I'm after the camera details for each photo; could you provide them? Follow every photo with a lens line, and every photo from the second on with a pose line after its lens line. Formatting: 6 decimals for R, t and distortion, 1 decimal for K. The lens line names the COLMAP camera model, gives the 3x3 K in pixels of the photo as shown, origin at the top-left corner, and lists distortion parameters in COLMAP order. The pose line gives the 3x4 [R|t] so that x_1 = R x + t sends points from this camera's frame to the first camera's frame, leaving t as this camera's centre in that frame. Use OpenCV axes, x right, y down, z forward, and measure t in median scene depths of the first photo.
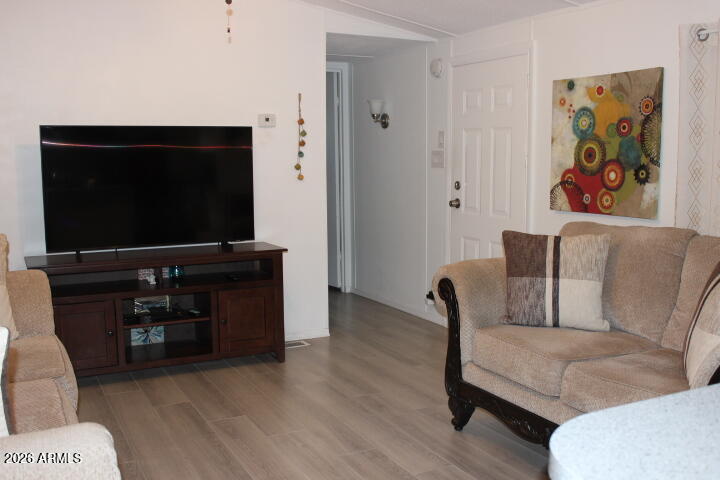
lens RADIAL K [[738.7, 0, 360.0], [0, 738.7, 240.0], [0, 0, 1]] dist [-0.110091, 0.233752]
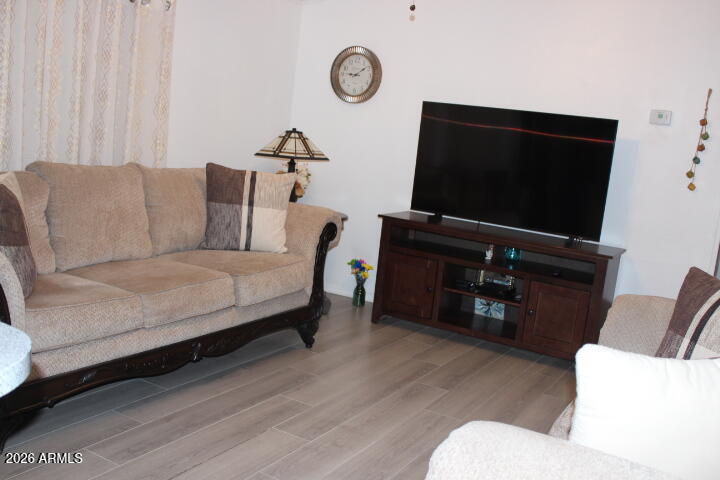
lens RADIAL K [[738.7, 0, 360.0], [0, 738.7, 240.0], [0, 0, 1]] dist [-0.110091, 0.233752]
pose [[0.555798, 0.201517, -0.806523, 0.441492], [-0.209447, 0.972823, 0.098733, -0.030993], [0.804500, 0.114048, 0.582900, 0.225302]]
